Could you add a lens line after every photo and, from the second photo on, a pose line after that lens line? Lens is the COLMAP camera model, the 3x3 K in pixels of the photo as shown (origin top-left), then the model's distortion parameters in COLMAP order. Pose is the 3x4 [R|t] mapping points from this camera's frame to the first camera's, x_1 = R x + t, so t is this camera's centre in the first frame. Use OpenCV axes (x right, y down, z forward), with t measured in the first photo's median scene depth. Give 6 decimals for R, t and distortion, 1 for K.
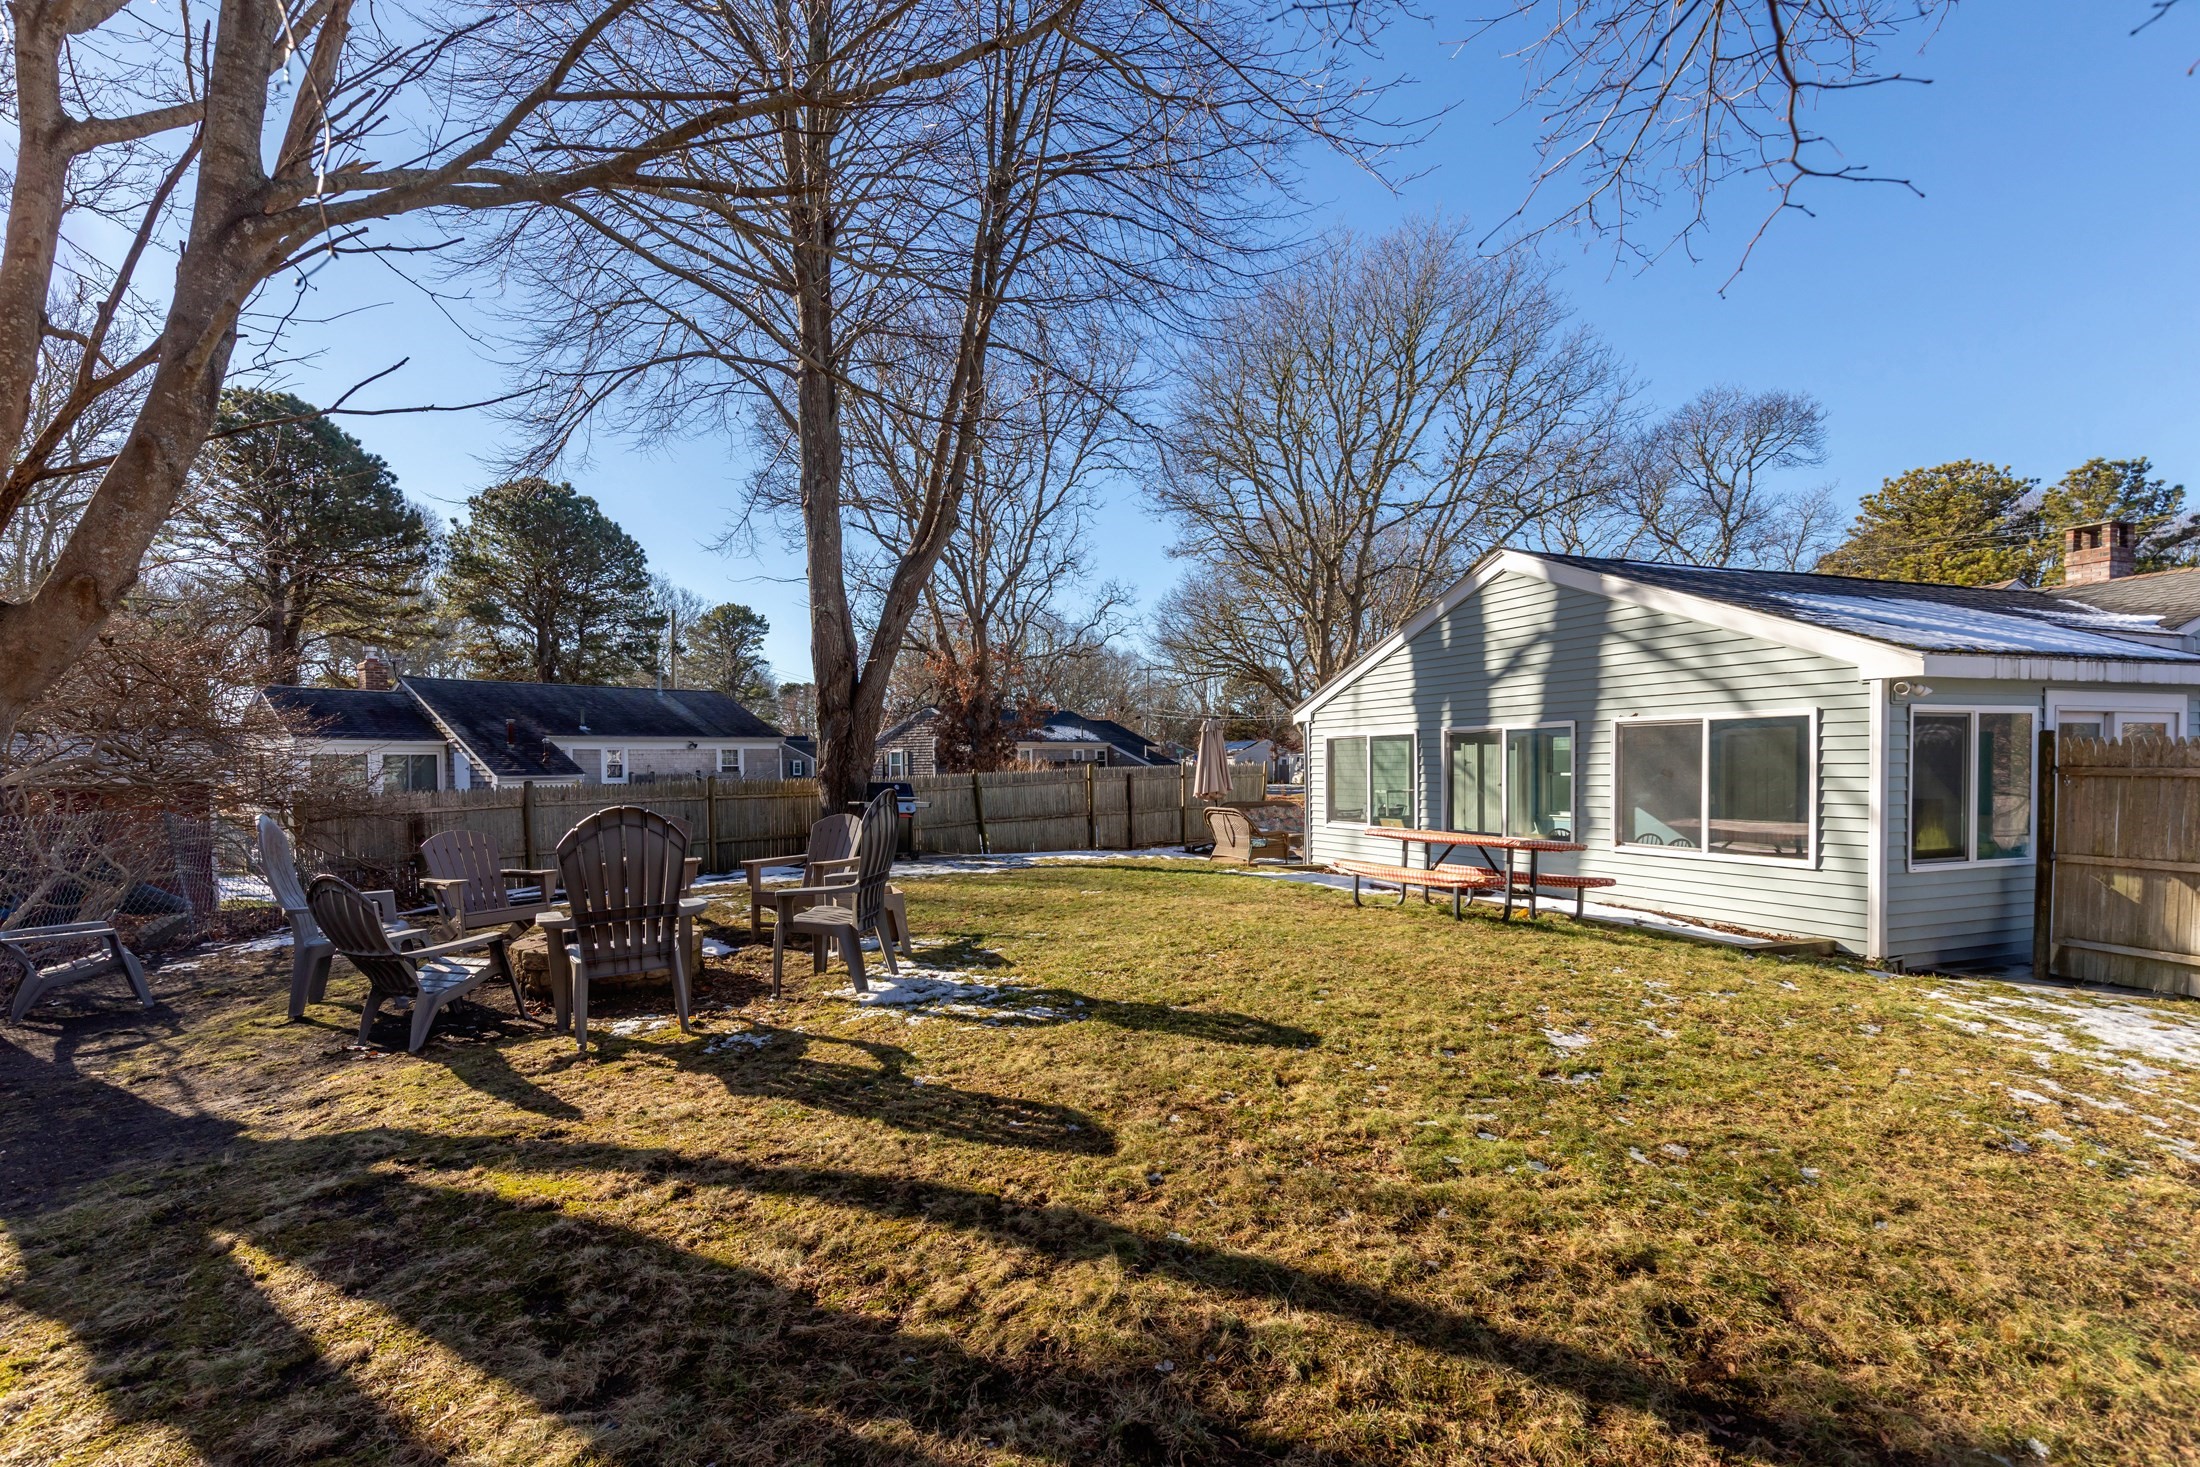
lens RADIAL K [[1065.3, 0, 1090.7], [0, 1065.3, 744.9], [0, 0, 1]] dist [0.002821, 0.000144]
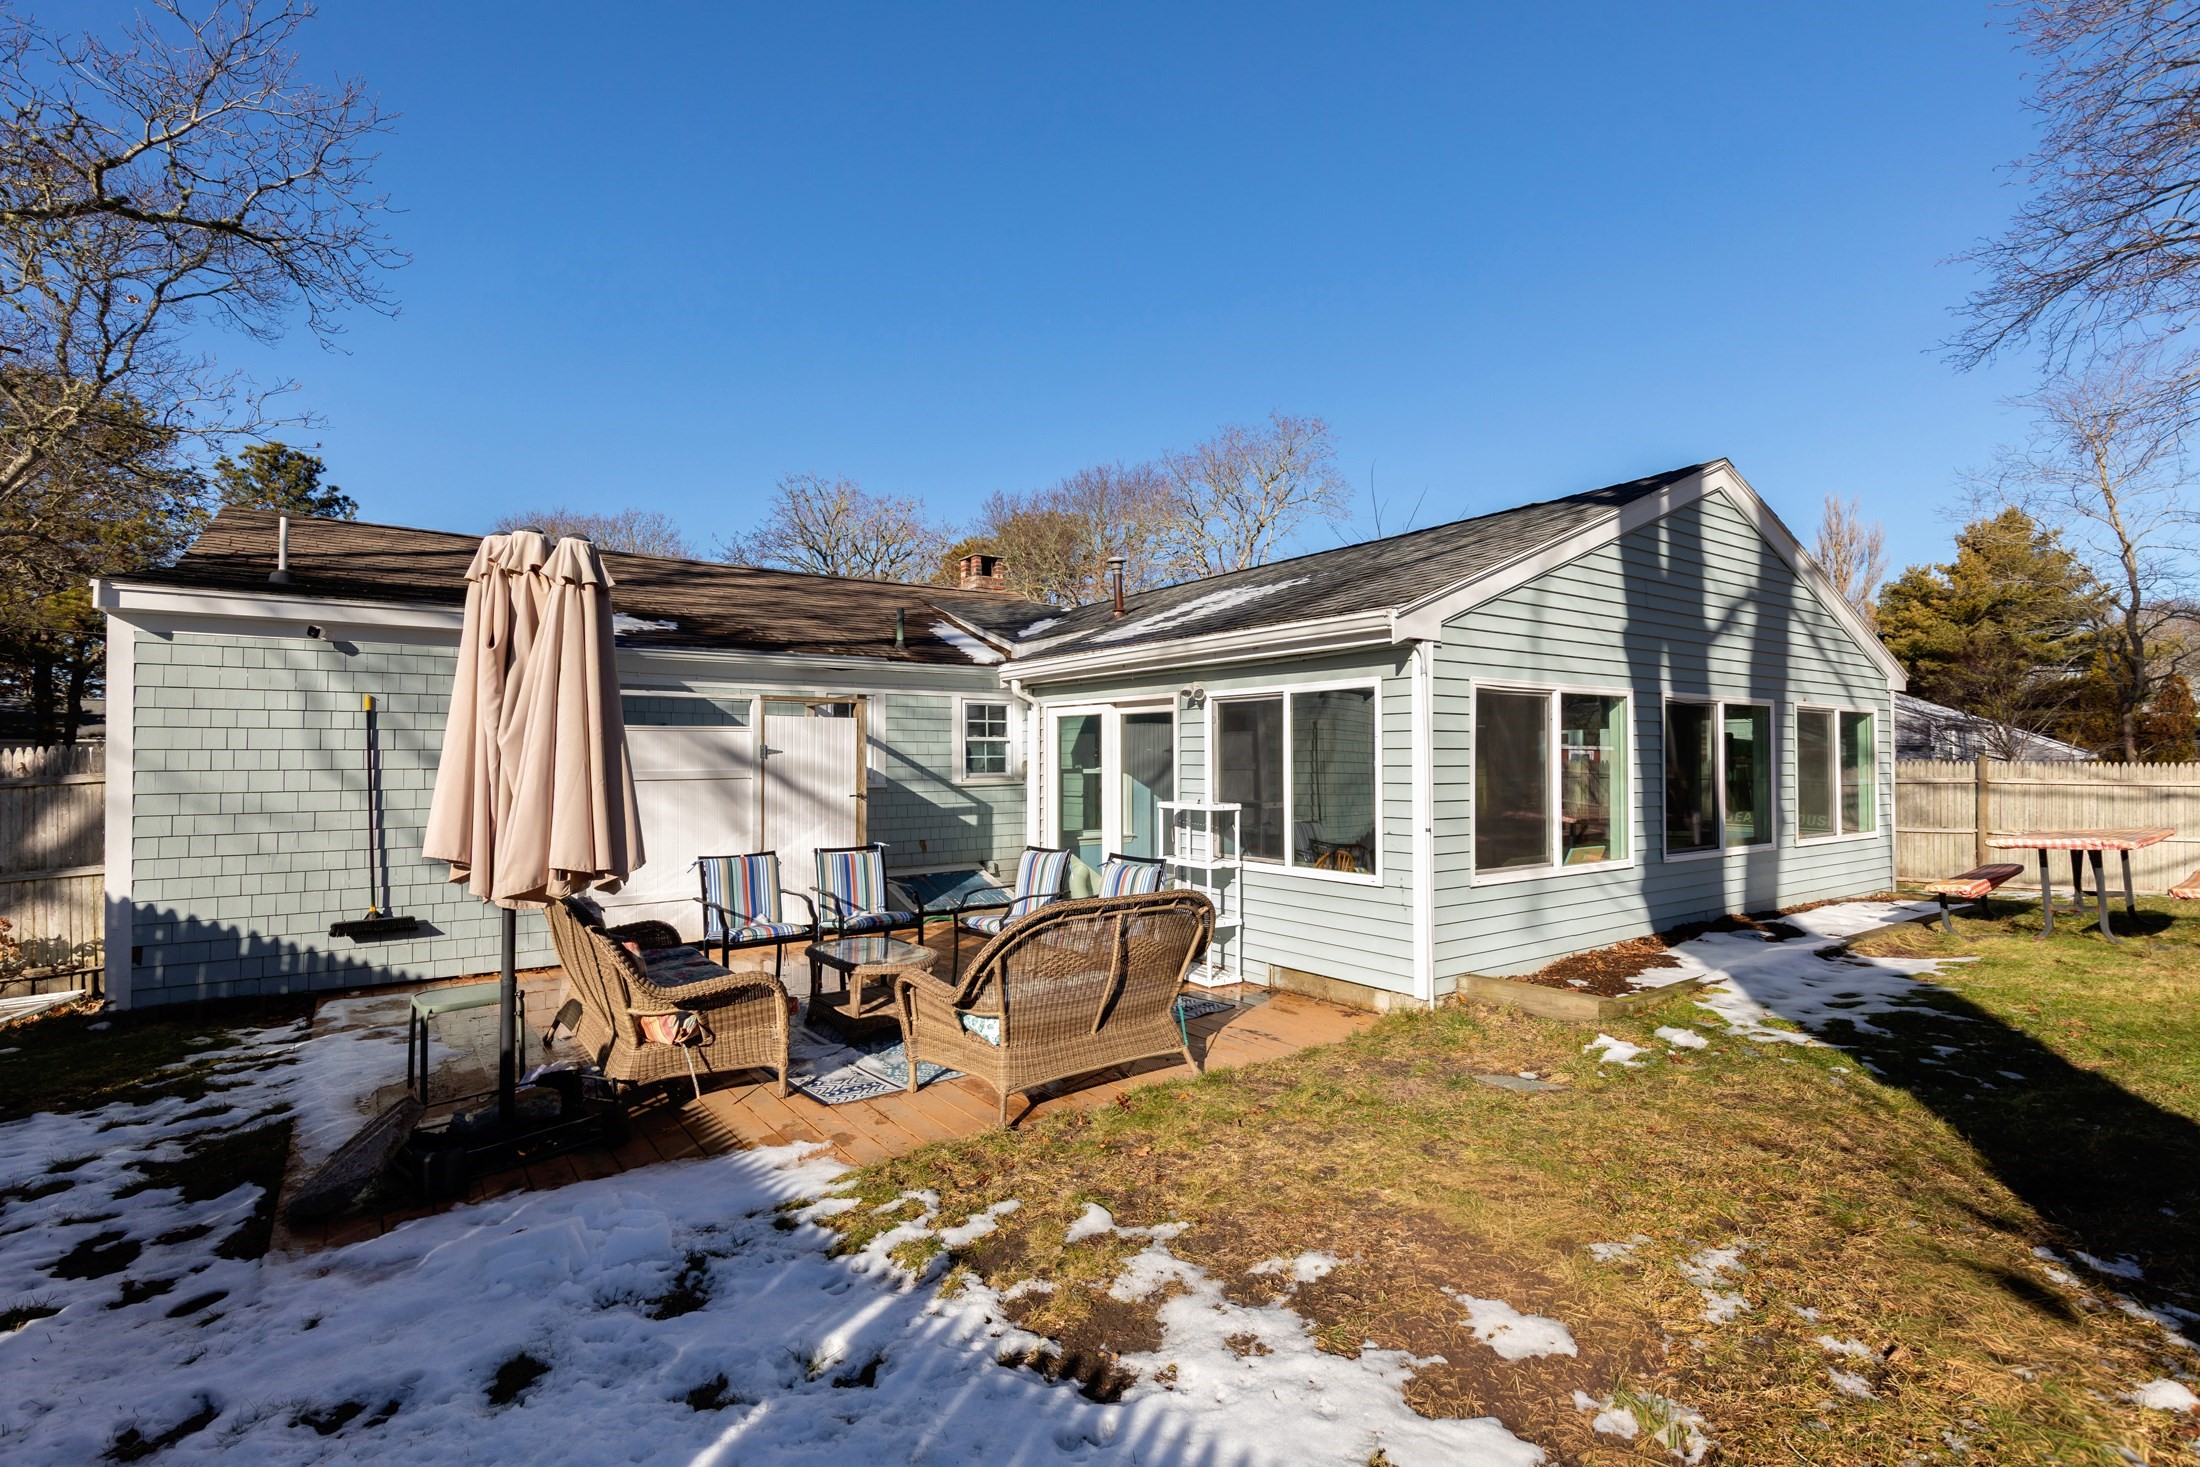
lens RADIAL K [[982.9, 0, 1112.6], [0, 982.9, 751.8], [0, 0, 1]] dist [0.003797, 0.000468]
pose [[-0.207291, 0.017855, 0.978116, -0.191282], [-0.015149, 0.999655, -0.021459, 0.040011], [-0.978162, -0.019266, -0.206949, 1.539976]]
